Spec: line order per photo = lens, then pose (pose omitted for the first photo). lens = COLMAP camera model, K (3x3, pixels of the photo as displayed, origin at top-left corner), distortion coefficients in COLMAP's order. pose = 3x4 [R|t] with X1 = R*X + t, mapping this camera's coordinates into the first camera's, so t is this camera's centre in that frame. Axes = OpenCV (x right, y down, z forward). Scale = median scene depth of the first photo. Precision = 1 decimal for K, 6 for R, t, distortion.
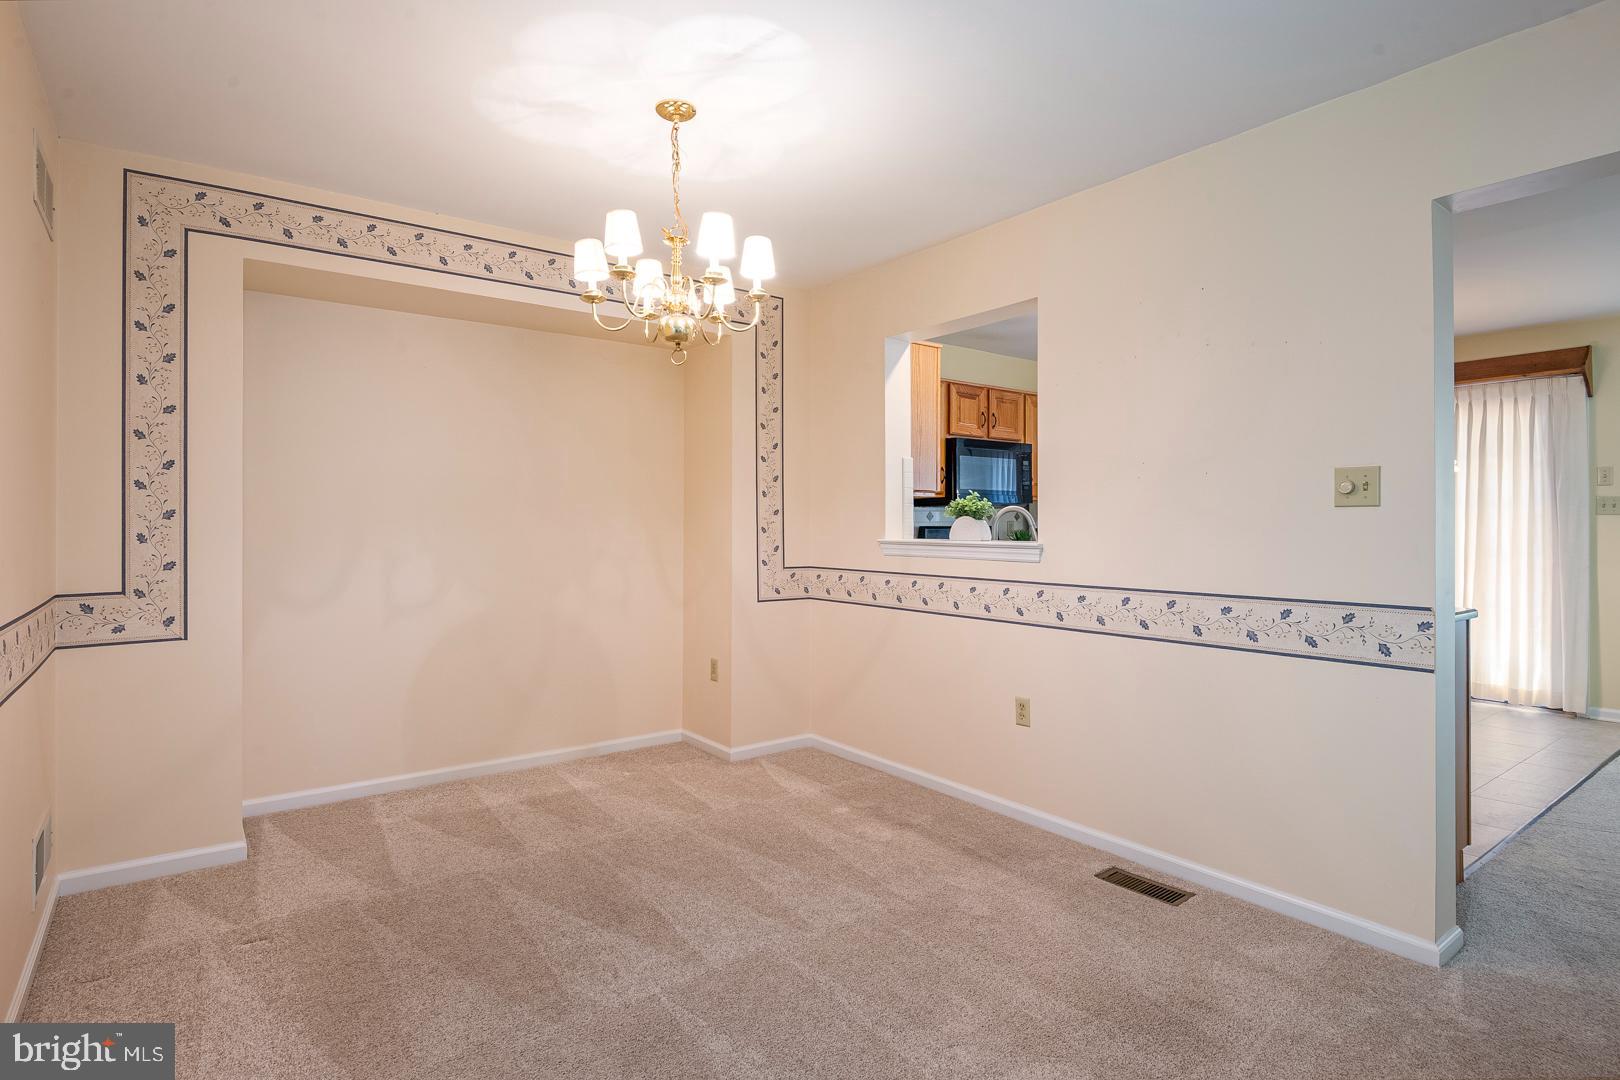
lens RADIAL K [[846.9, 0, 806.5], [0, 846.9, 513.7], [0, 0, 1]] dist [-0.001039, -0.001325]
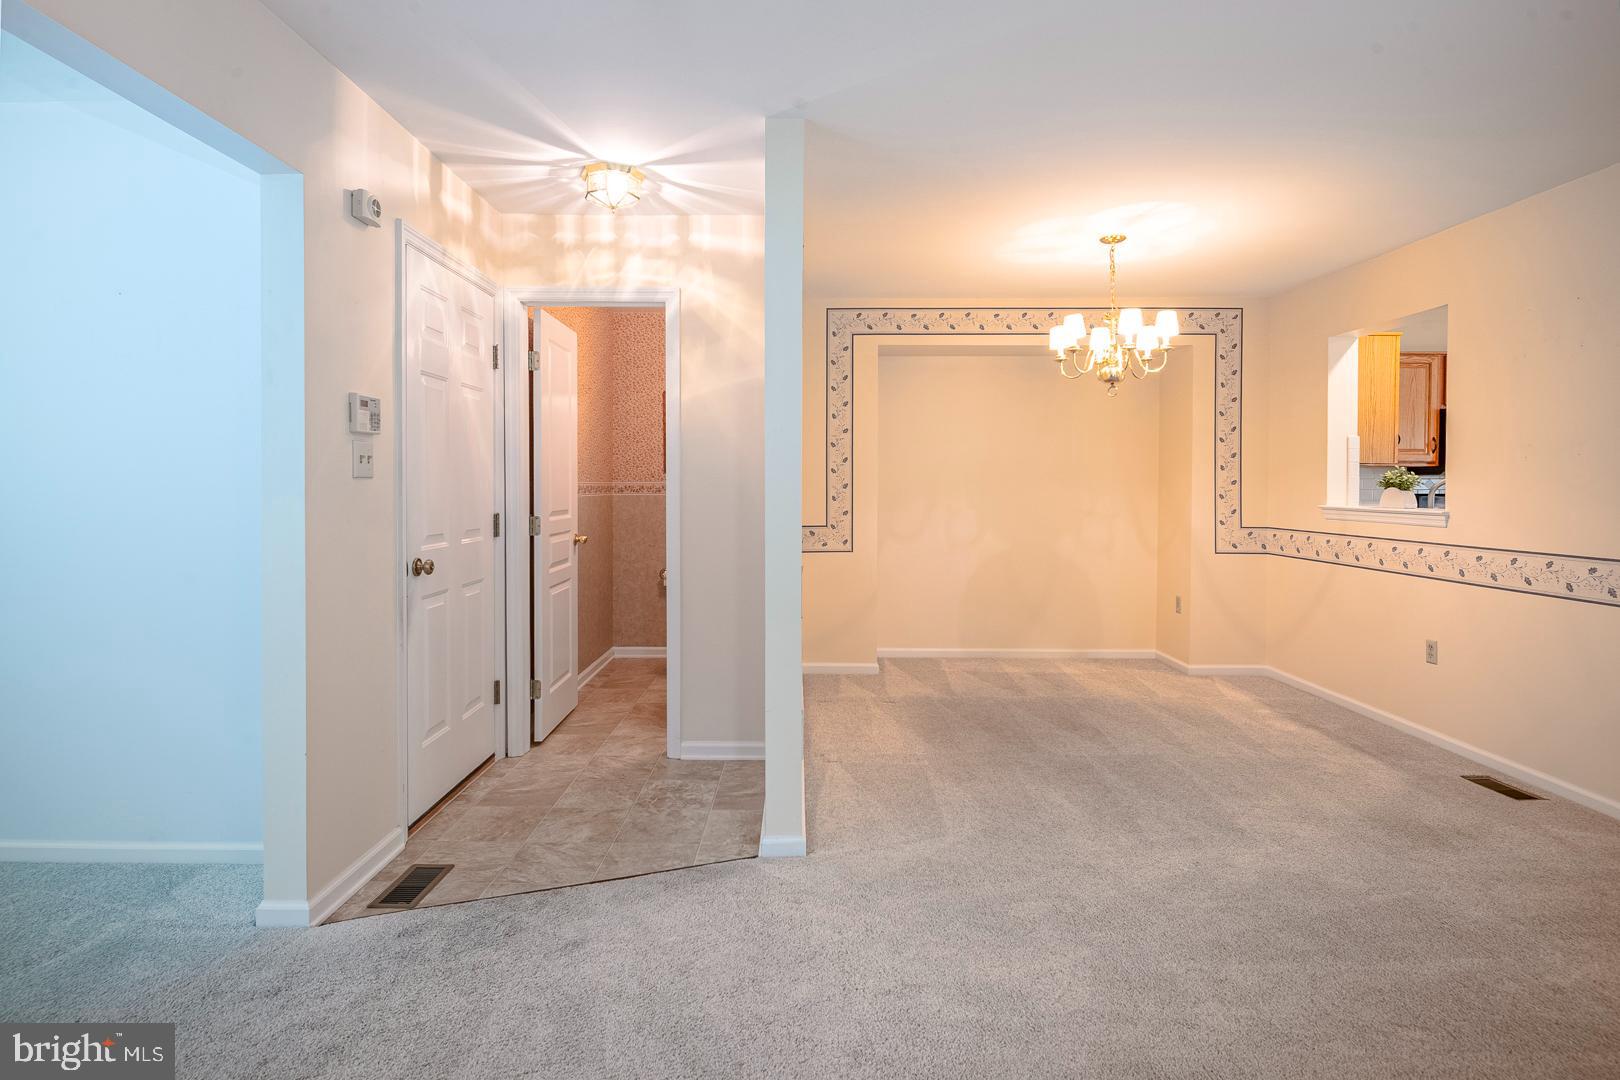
lens RADIAL K [[846.9, 0, 806.5], [0, 846.9, 513.7], [0, 0, 1]] dist [-0.001039, -0.001325]
pose [[0.811284, 0.023246, -0.584190, 0.239101], [0.003898, 0.998972, 0.045164, -0.018961], [0.584639, -0.038918, 0.810359, -0.491328]]
